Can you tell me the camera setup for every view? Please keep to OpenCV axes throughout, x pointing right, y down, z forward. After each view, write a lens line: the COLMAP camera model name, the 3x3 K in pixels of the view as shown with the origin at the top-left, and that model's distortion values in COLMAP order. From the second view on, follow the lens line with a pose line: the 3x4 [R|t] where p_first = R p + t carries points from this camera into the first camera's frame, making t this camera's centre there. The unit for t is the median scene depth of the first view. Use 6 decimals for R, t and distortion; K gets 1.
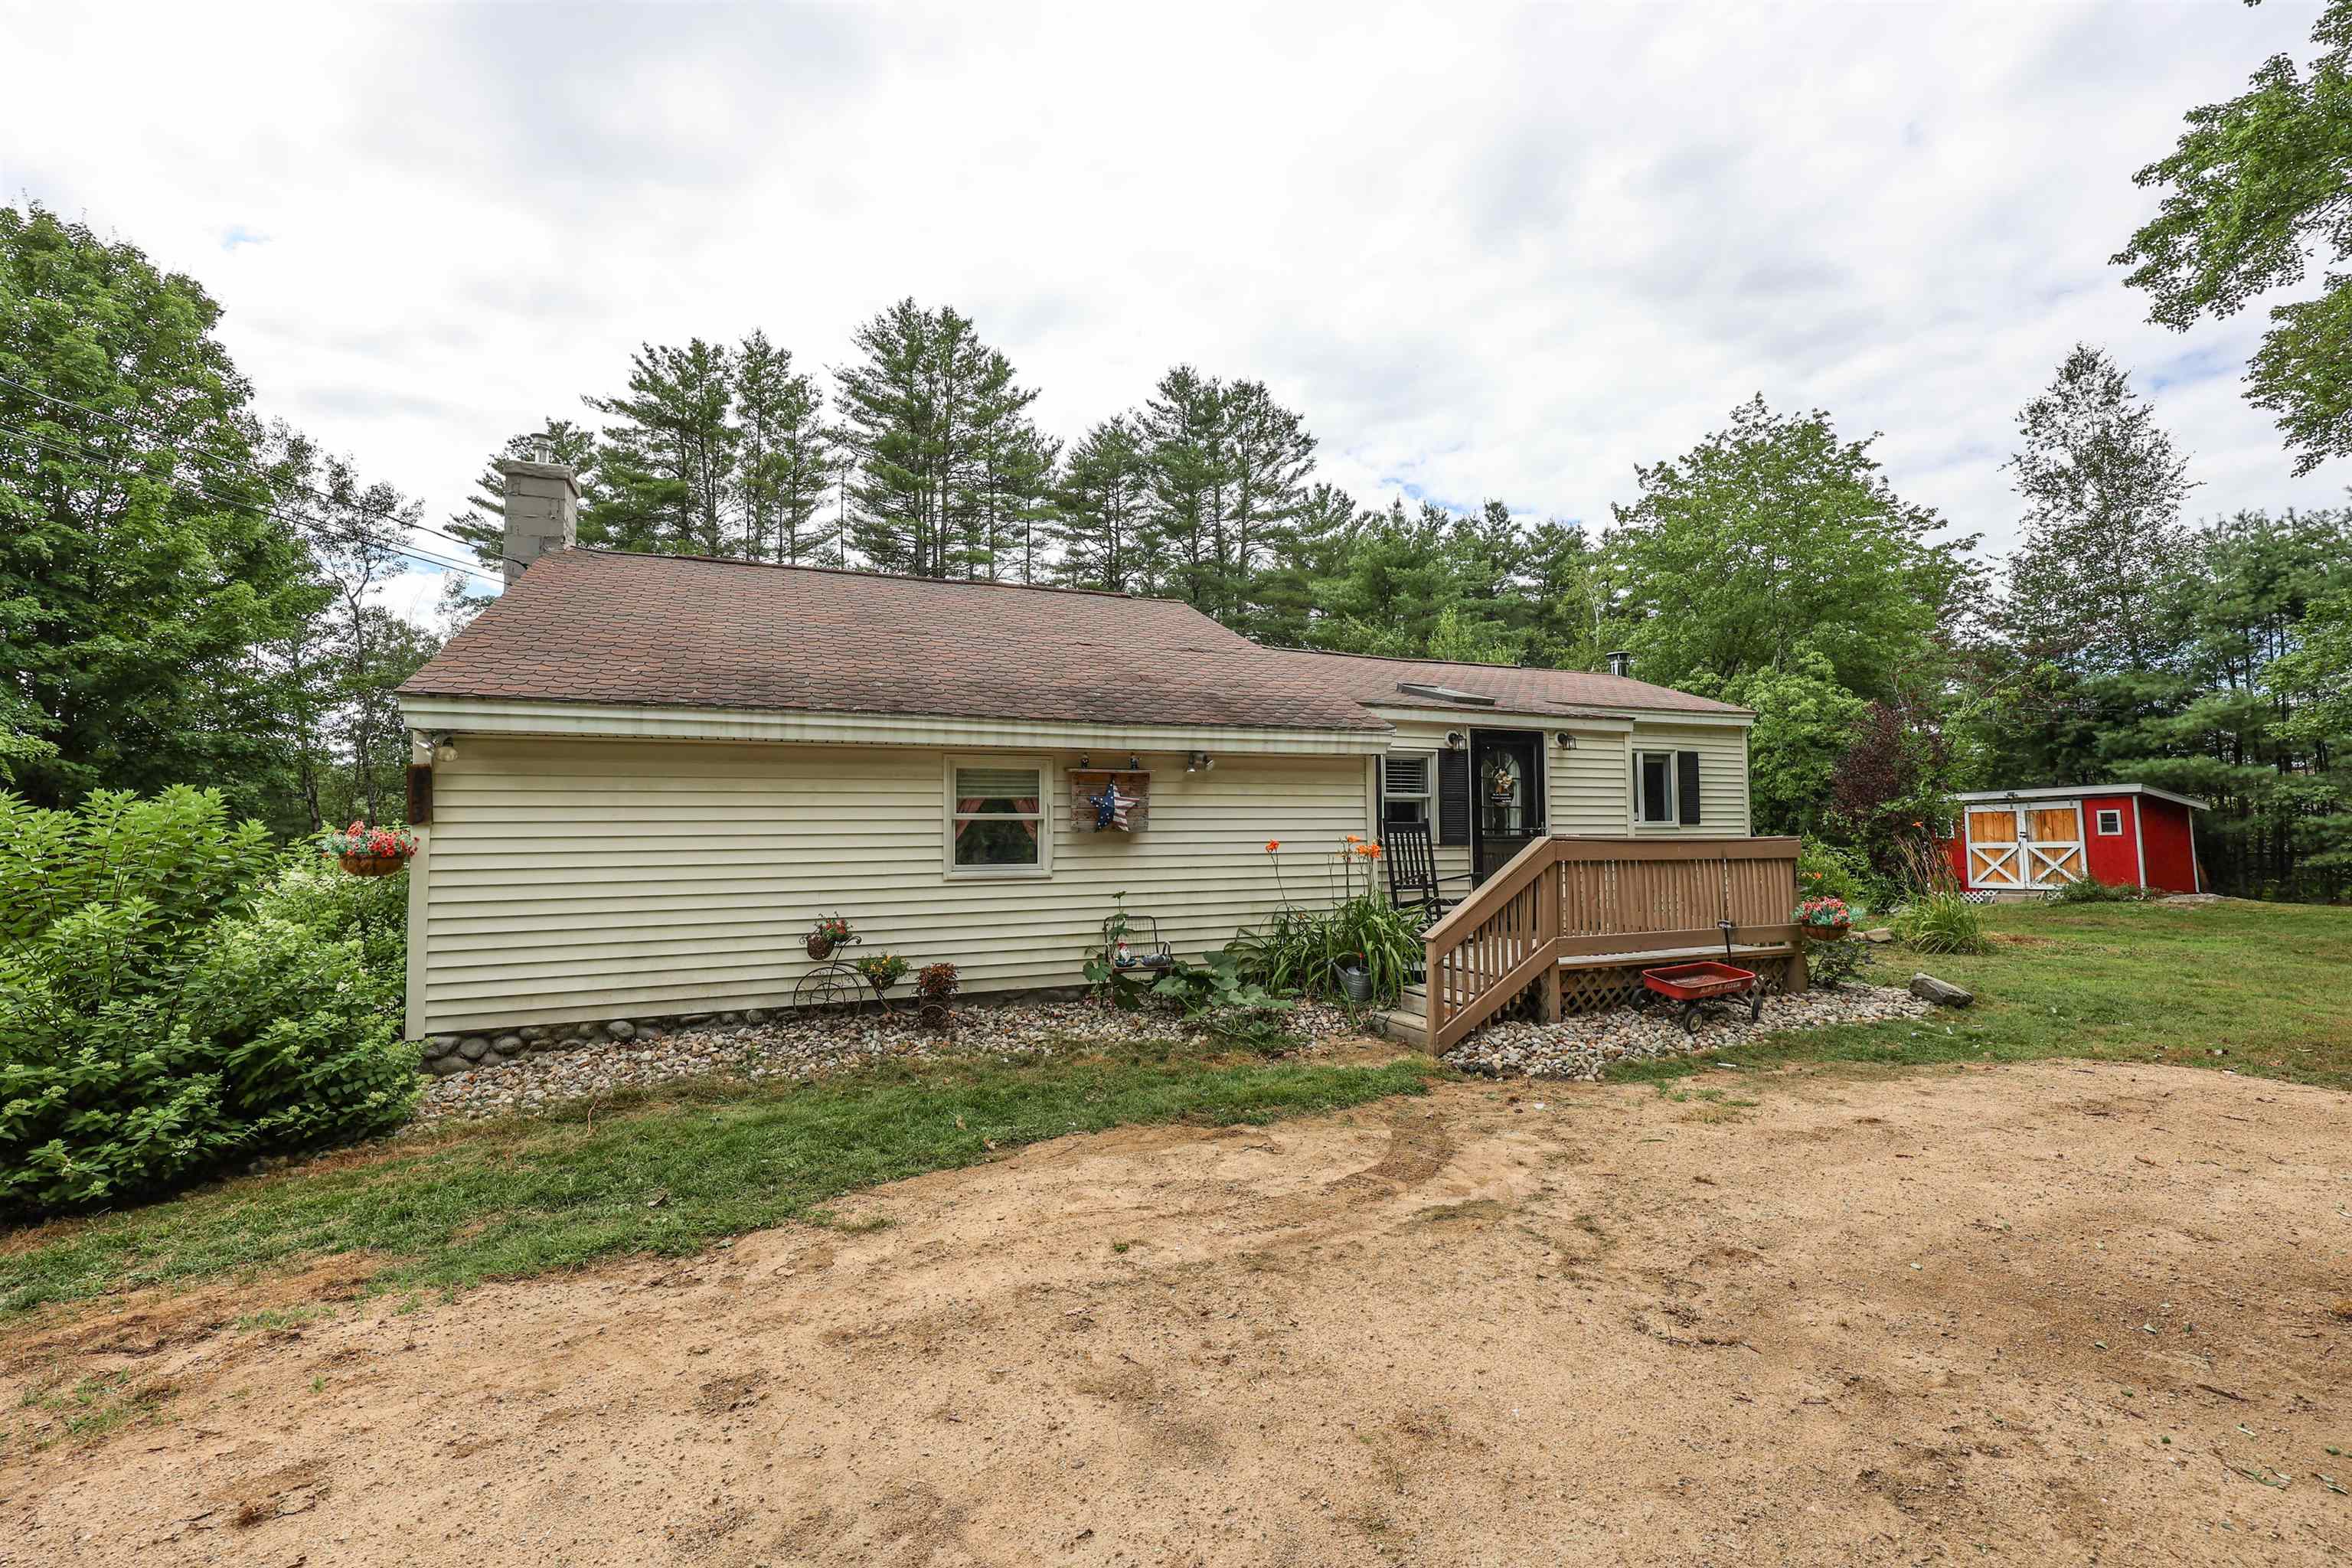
lens RADIAL K [[942.3, 0, 1184.3], [0, 942.3, 792.5], [0, 0, 1]] dist [-0.000560, -0.000289]
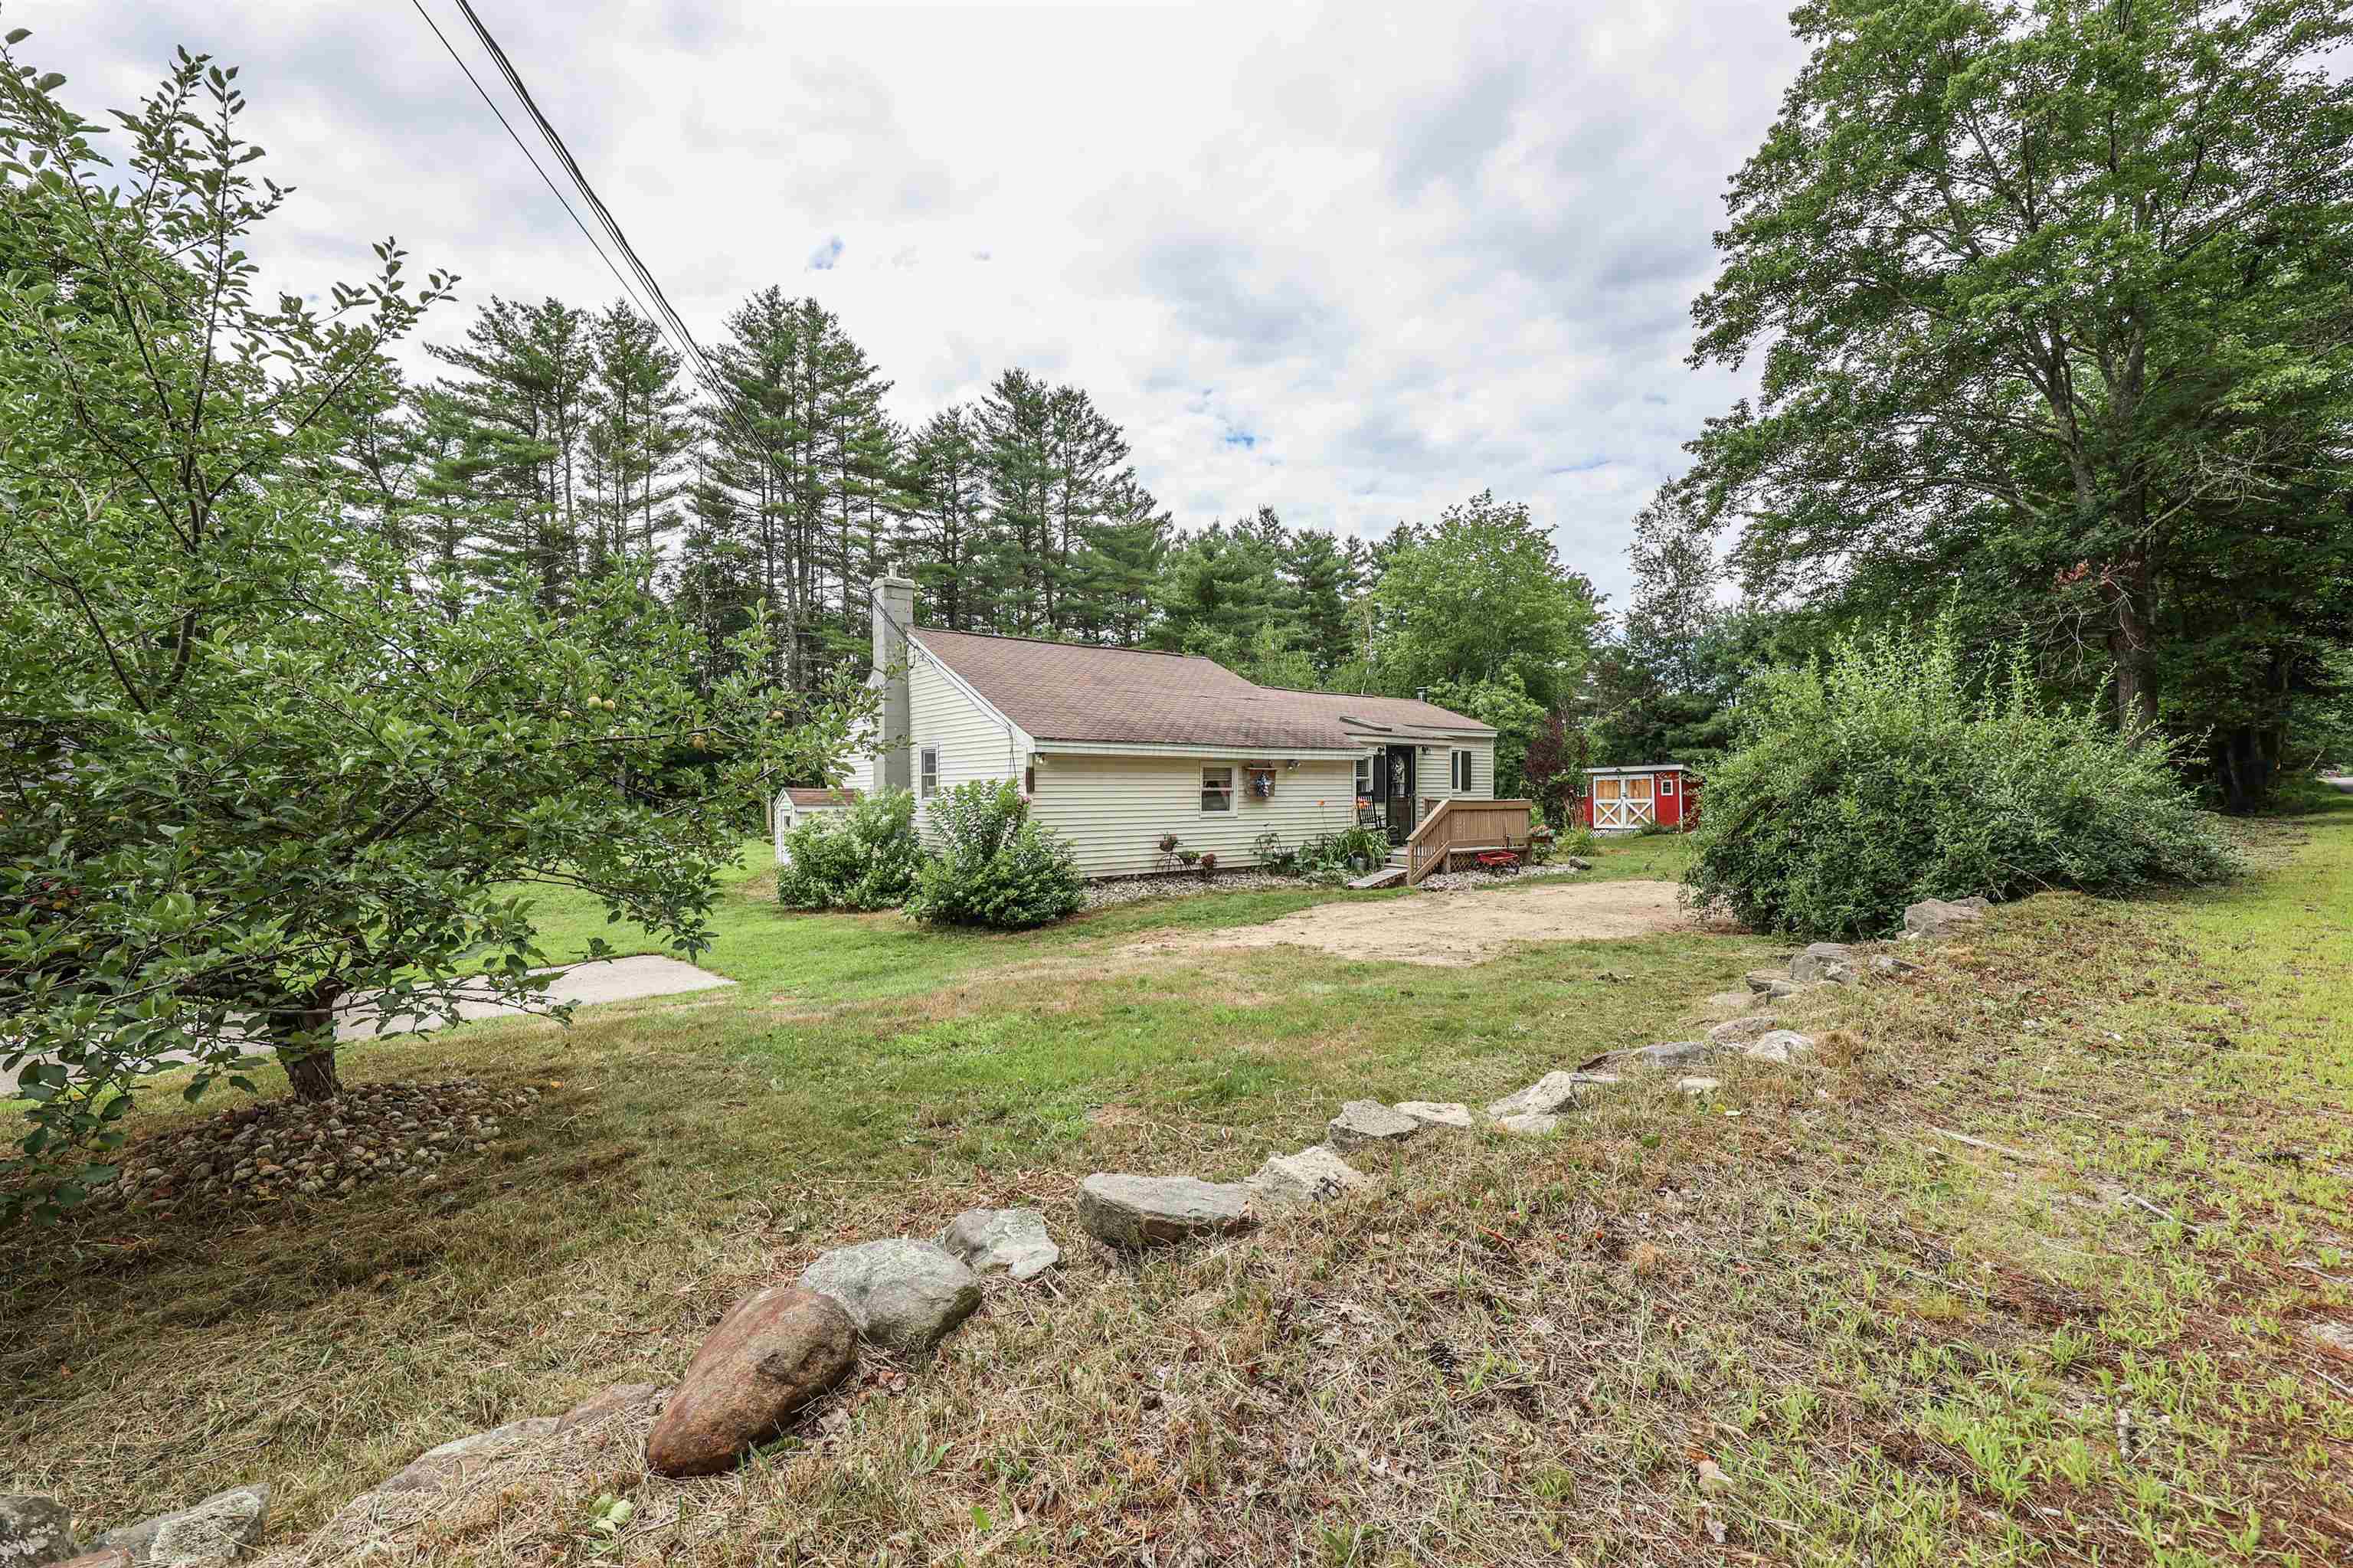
lens RADIAL K [[942.7, 0, 1171.9], [0, 942.7, 794.0], [0, 0, 1]] dist [-0.000560, -0.000289]
pose [[0.963782, 0.003012, 0.266674, -0.245391], [-0.016513, 0.998691, 0.048401, -0.018757], [-0.266180, -0.051052, 0.962571, -0.299130]]
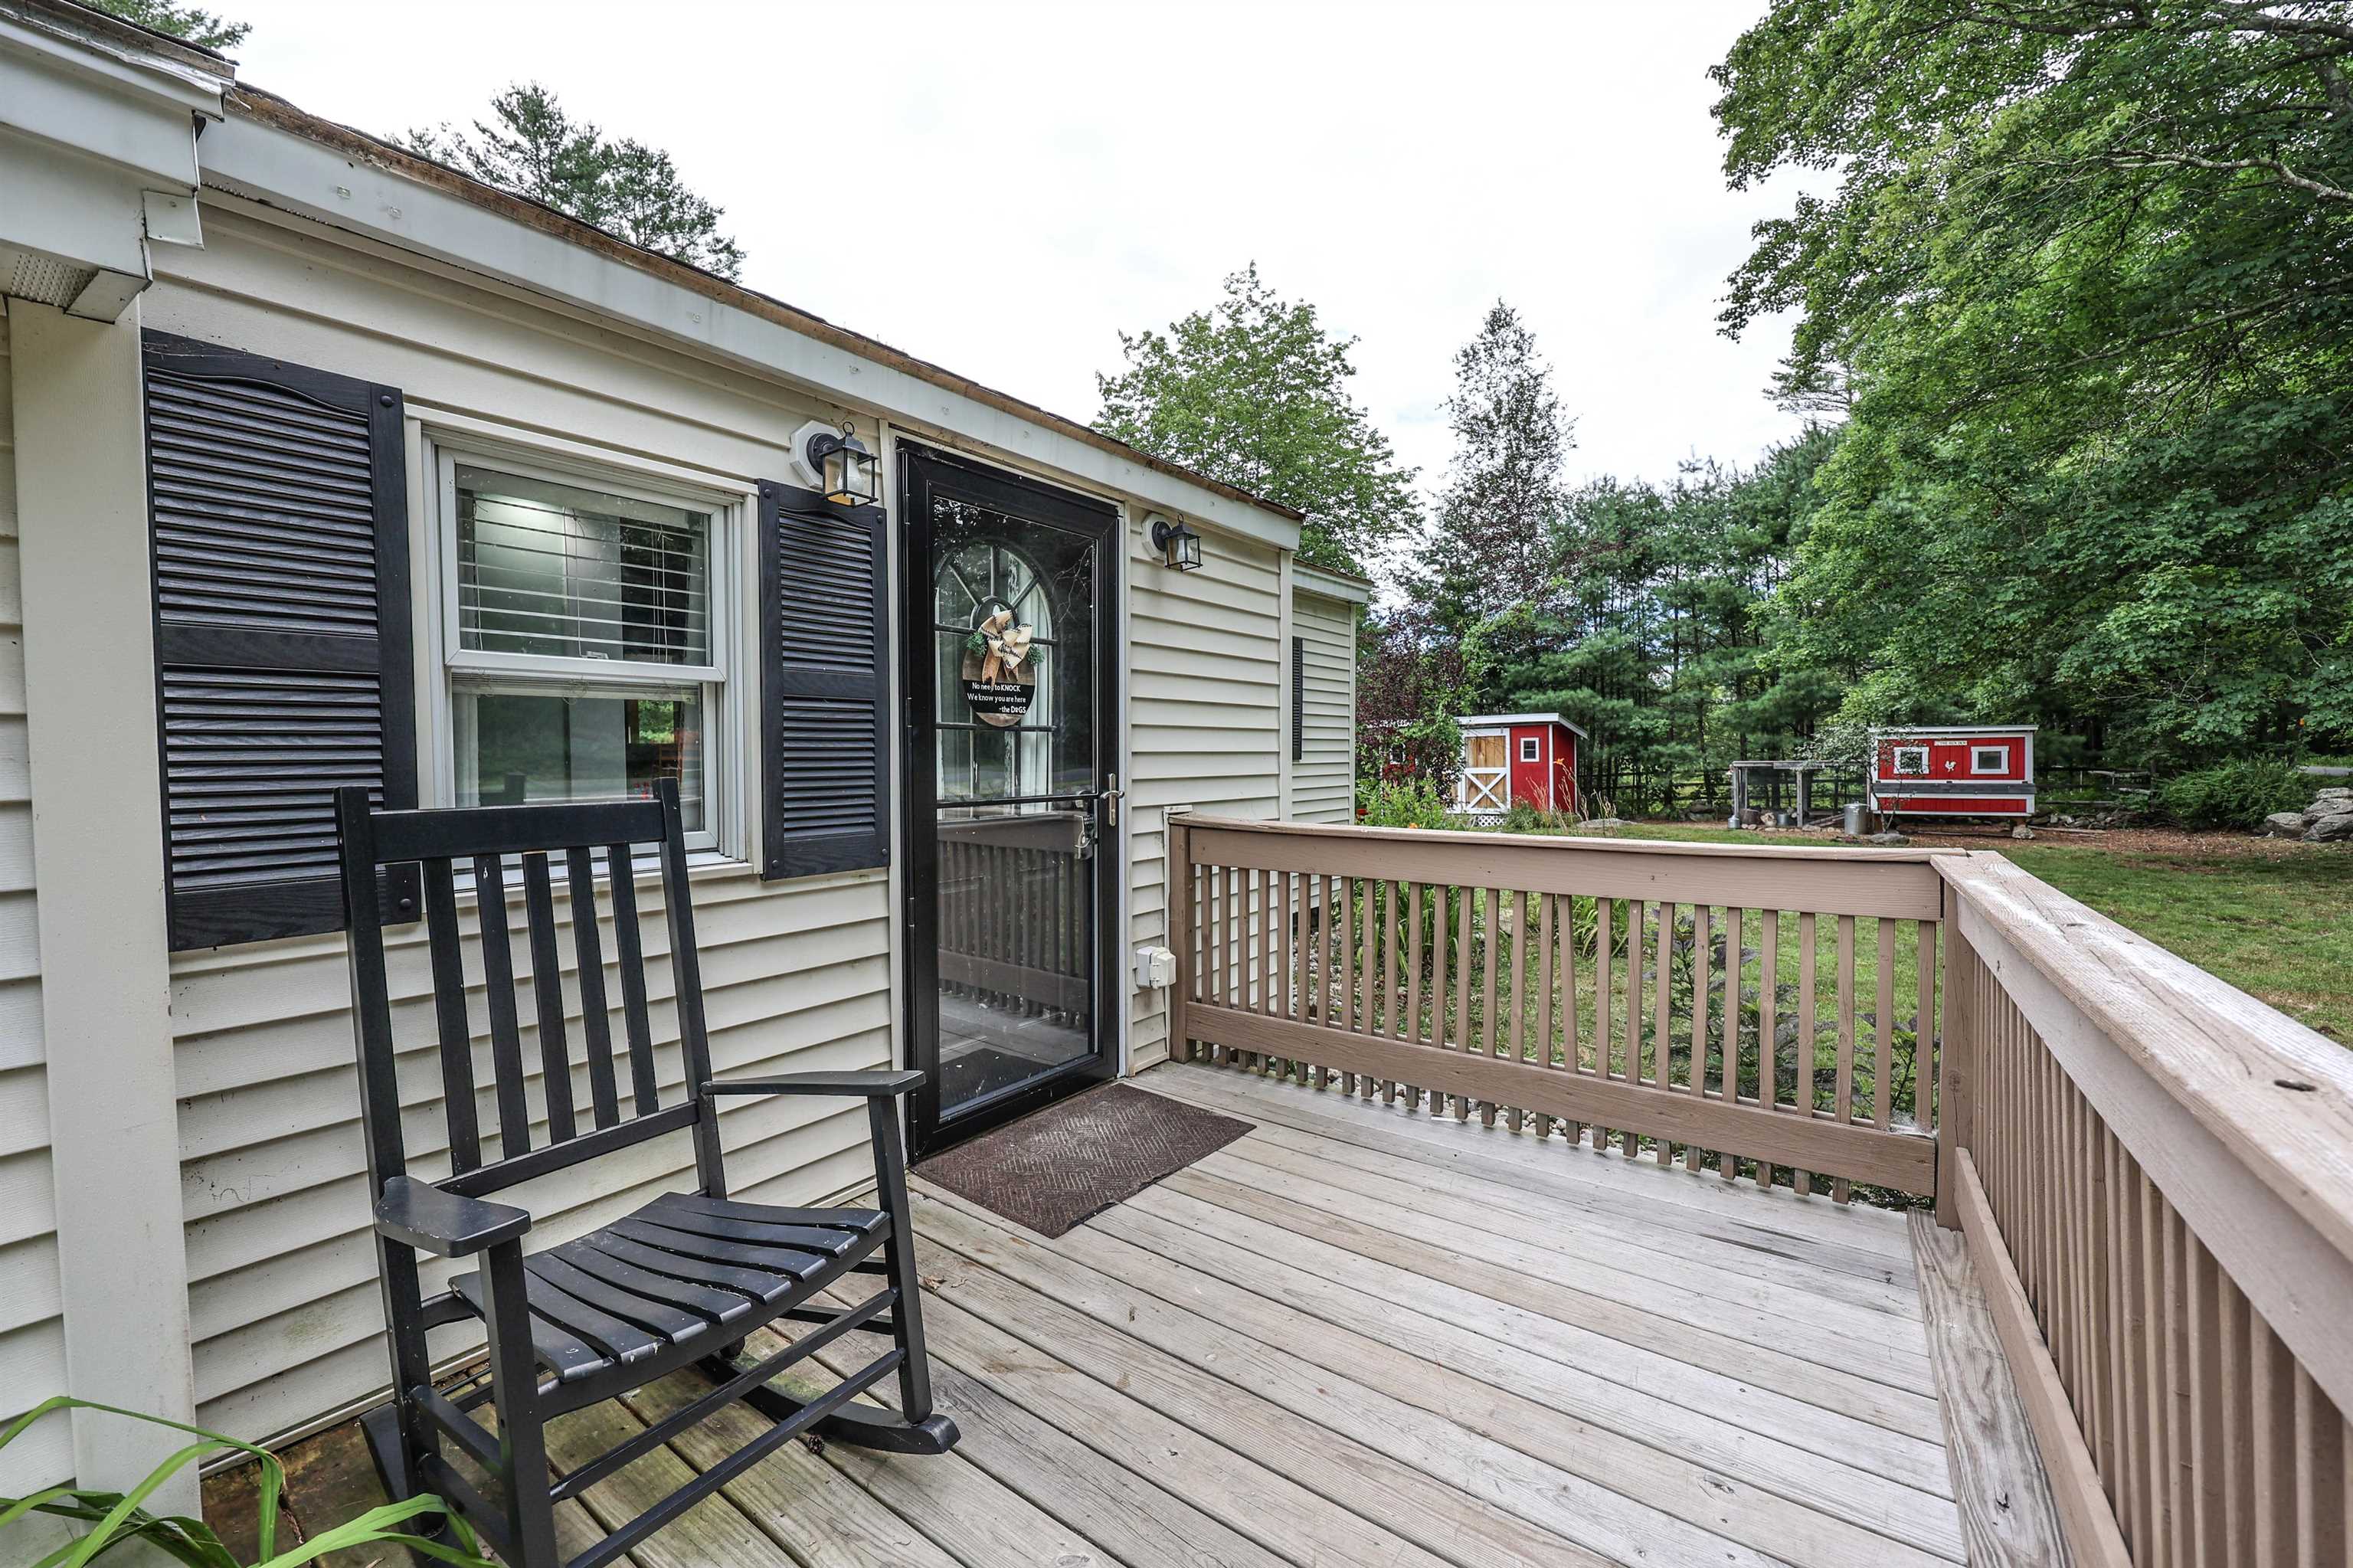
lens RADIAL K [[942.7, 0, 1168.9], [0, 942.7, 750.3], [0, 0, 1]] dist [-0.000560, -0.000289]
pose [[0.855586, 0.005667, 0.517629, 0.084147], [-0.029861, 0.998815, 0.038423, 0.003432], [-0.516798, -0.048331, 0.854742, 0.264038]]
